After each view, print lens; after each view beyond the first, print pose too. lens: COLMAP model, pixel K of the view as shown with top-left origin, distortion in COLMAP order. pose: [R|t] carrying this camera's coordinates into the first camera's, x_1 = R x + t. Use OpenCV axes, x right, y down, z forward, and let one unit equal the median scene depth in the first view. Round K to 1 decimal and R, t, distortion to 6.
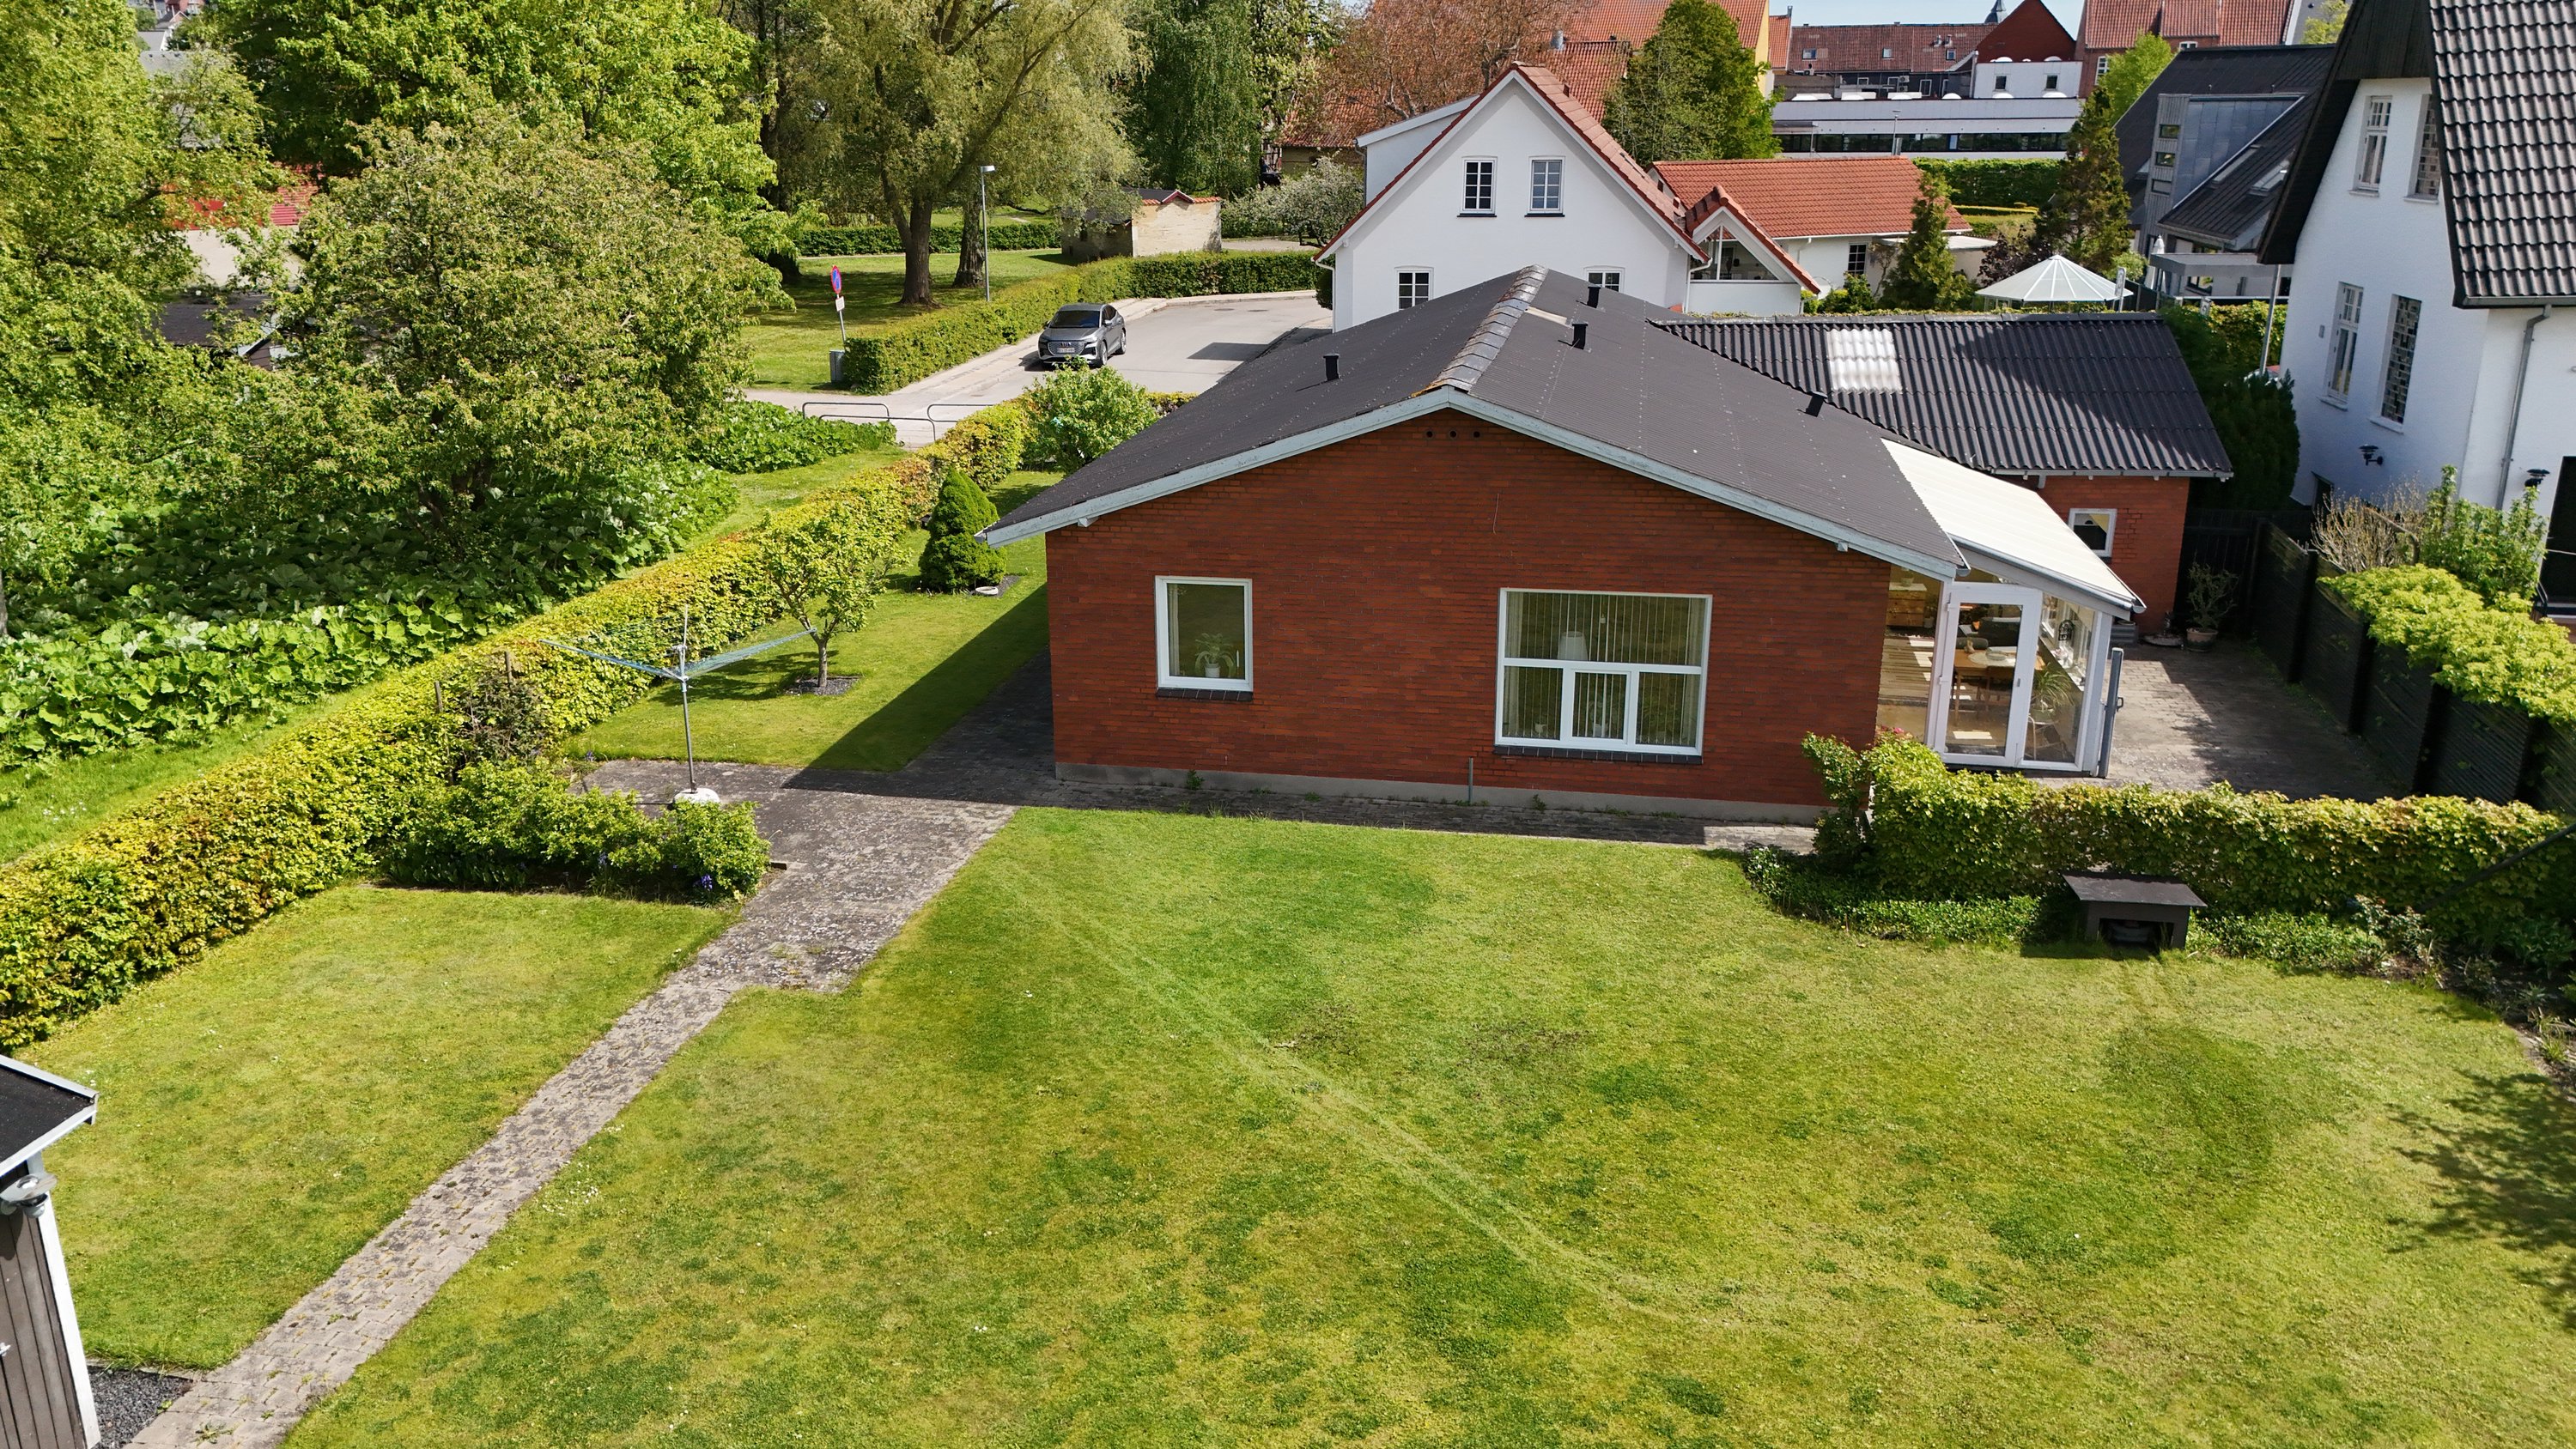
lens RADIAL K [[1904.3, 0, 1288.0], [0, 1904.3, 724.5], [0, 0, 1]] dist [0.096670, -0.110598]
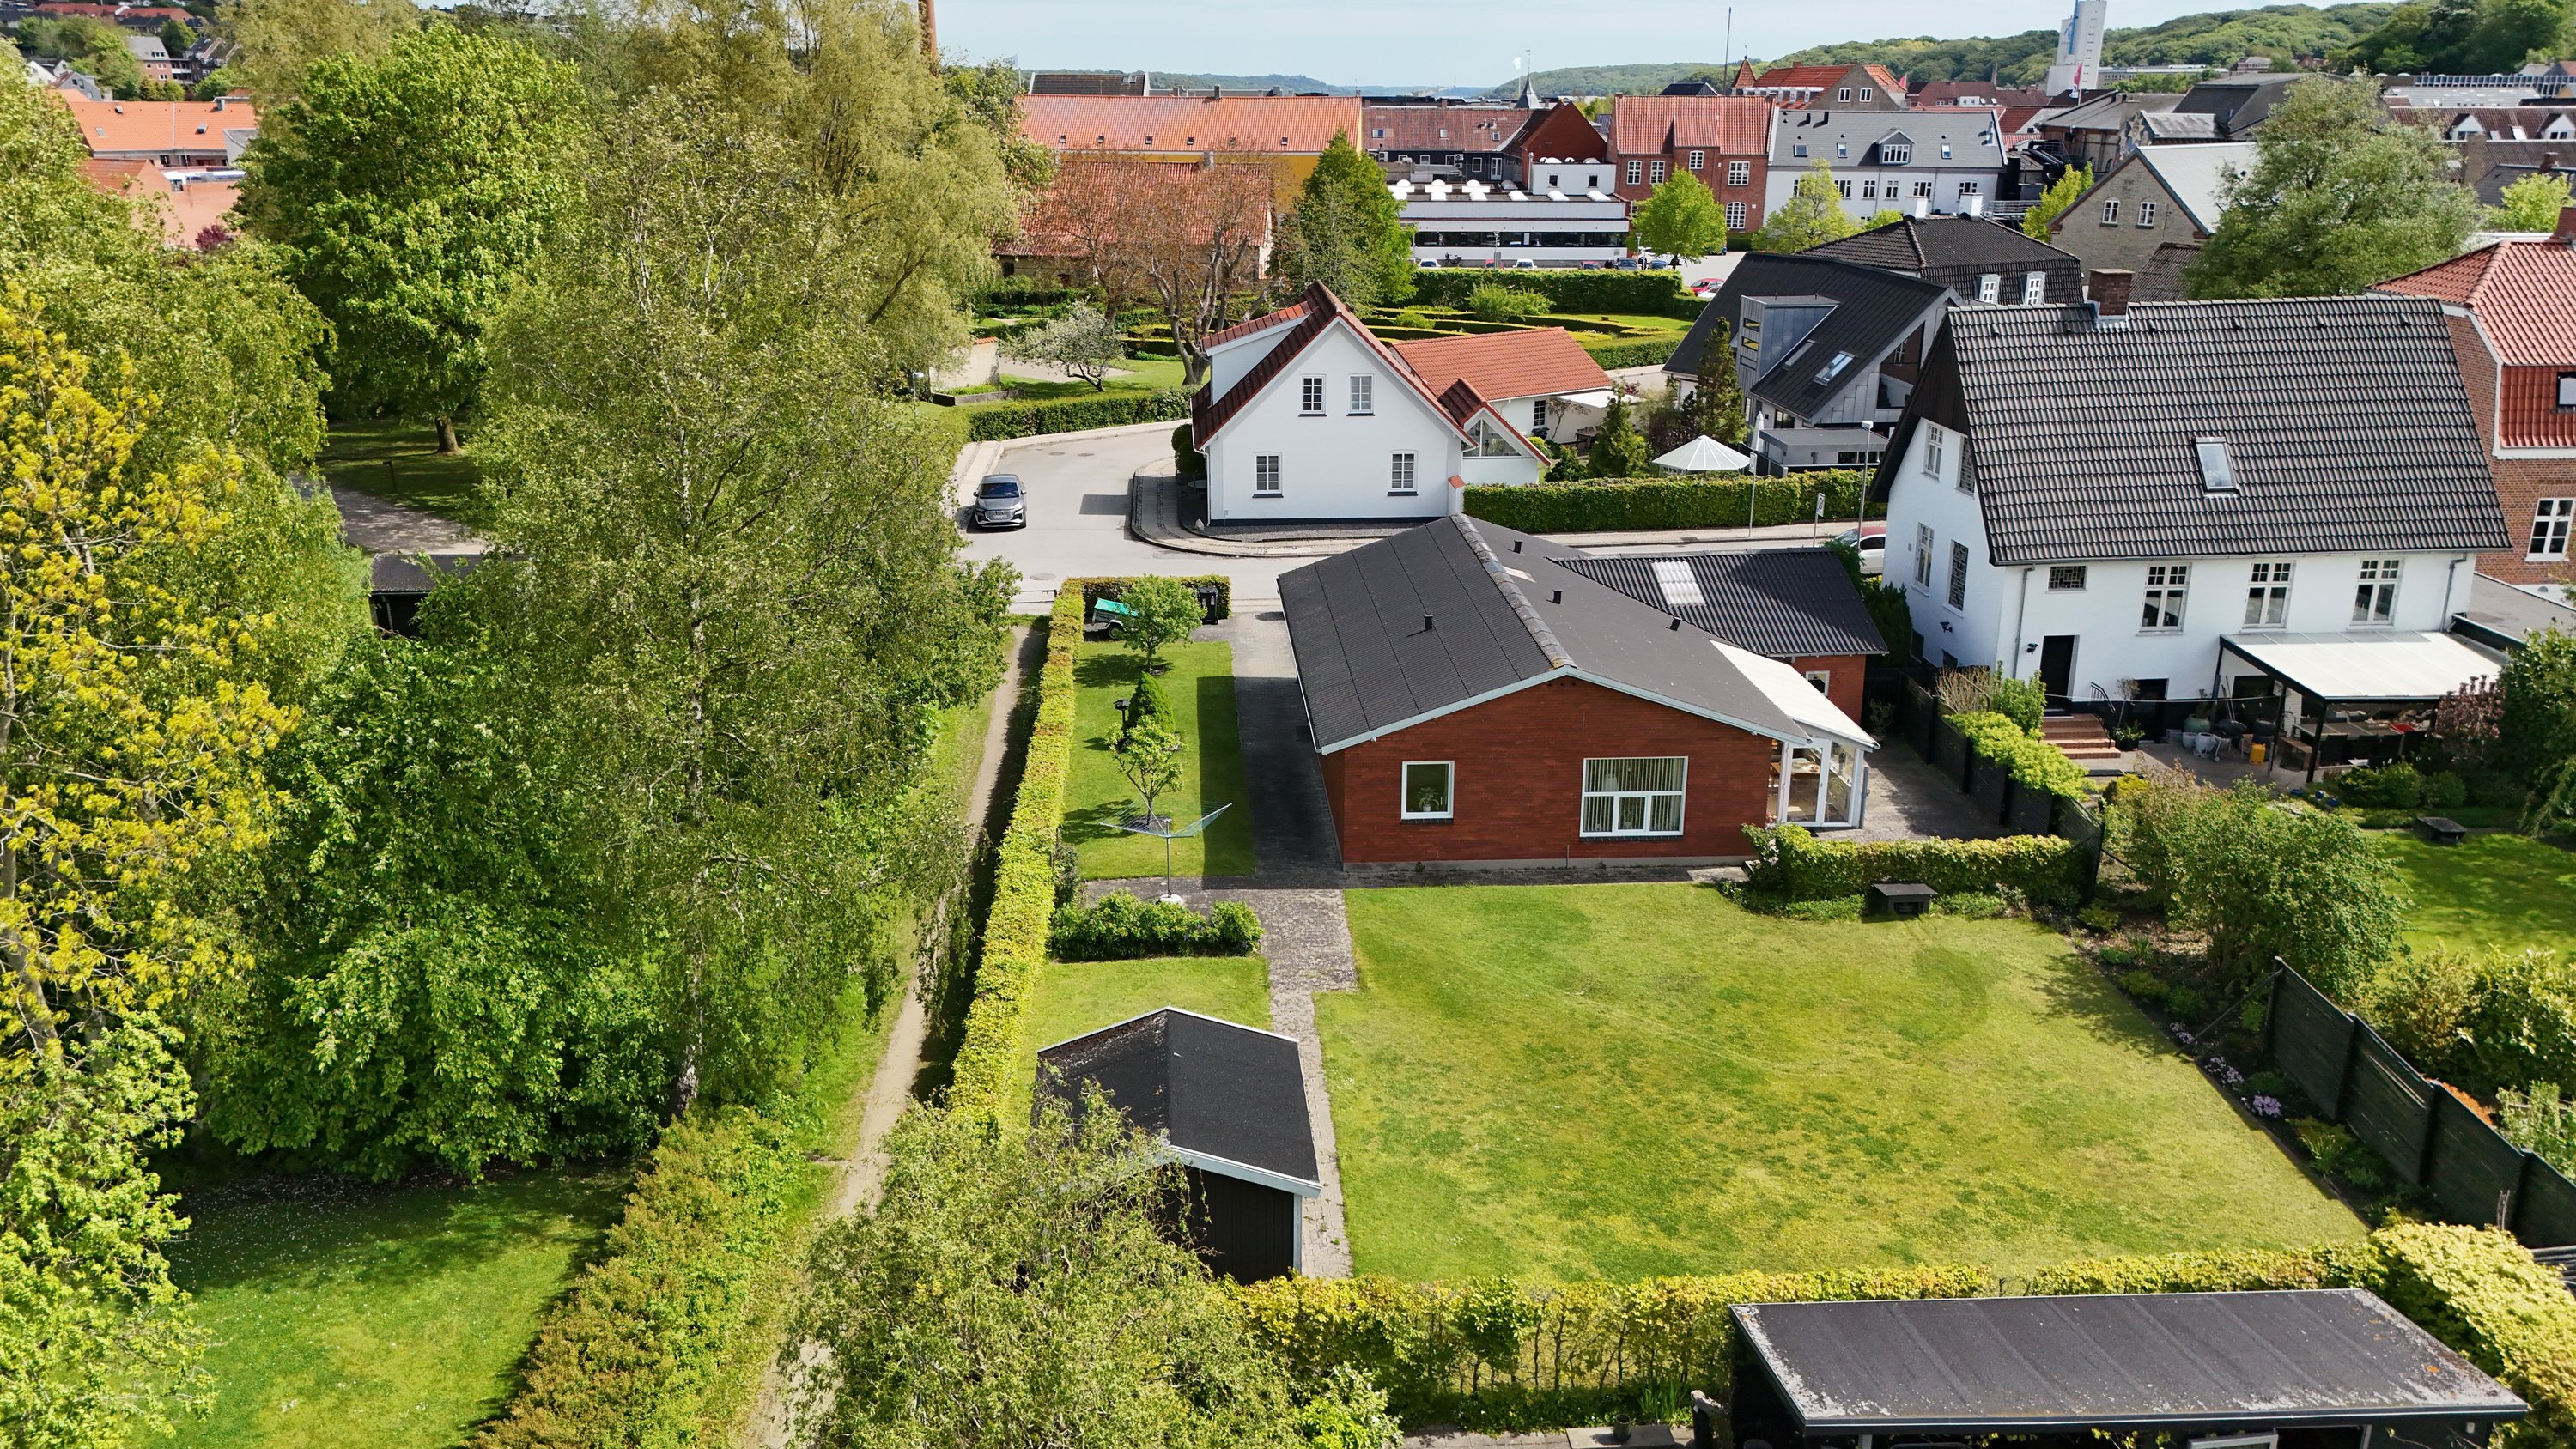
lens RADIAL K [[1896.6, 0, 1288.0], [0, 1896.6, 724.5], [0, 0, 1]] dist [0.179484, -0.424187]
pose [[0.970735, -0.068496, 0.230179, -0.633881], [0.067916, 0.997636, 0.010451, -0.147607], [-0.230351, 0.005488, 0.973092, -0.841918]]
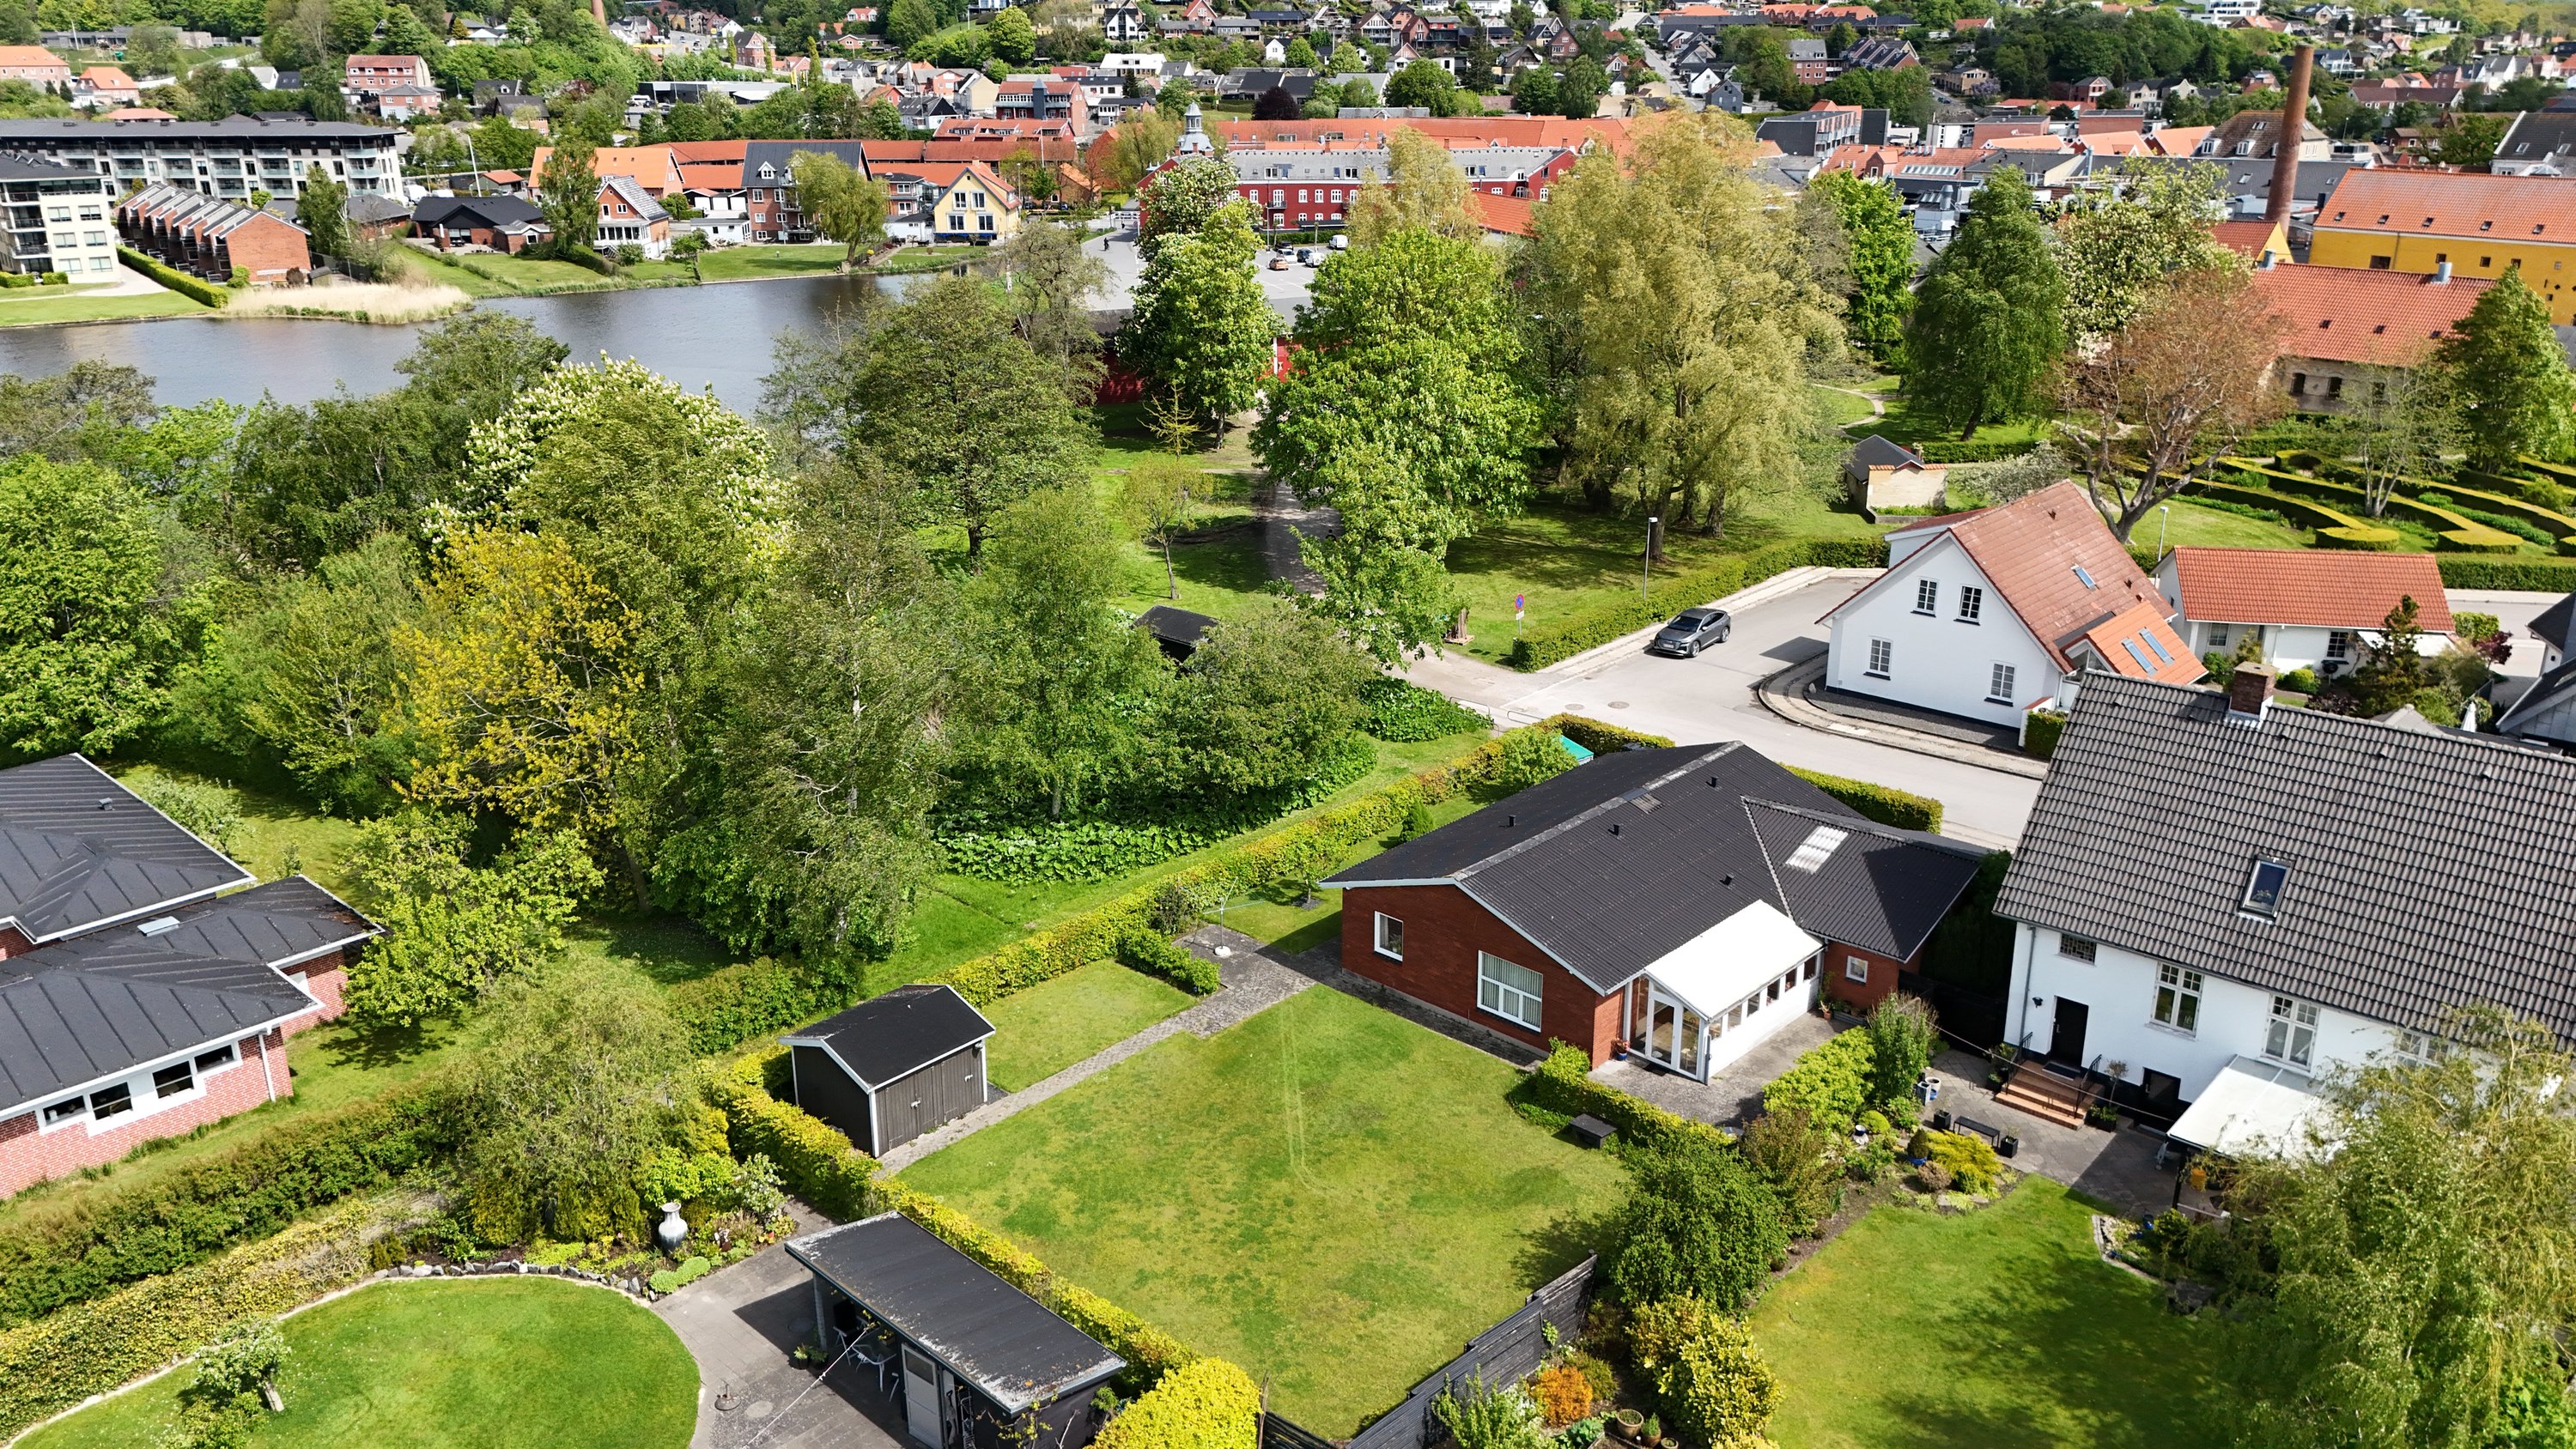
lens RADIAL K [[1890.1, 0, 1292.8], [0, 1890.1, 764.4], [0, 0, 1]] dist [0.112716, -0.143735]
pose [[0.845349, 0.191892, -0.498561, 1.139138], [-0.168542, 0.981396, 0.091955, -0.516364], [0.506931, 0.006294, 0.861964, -1.368228]]
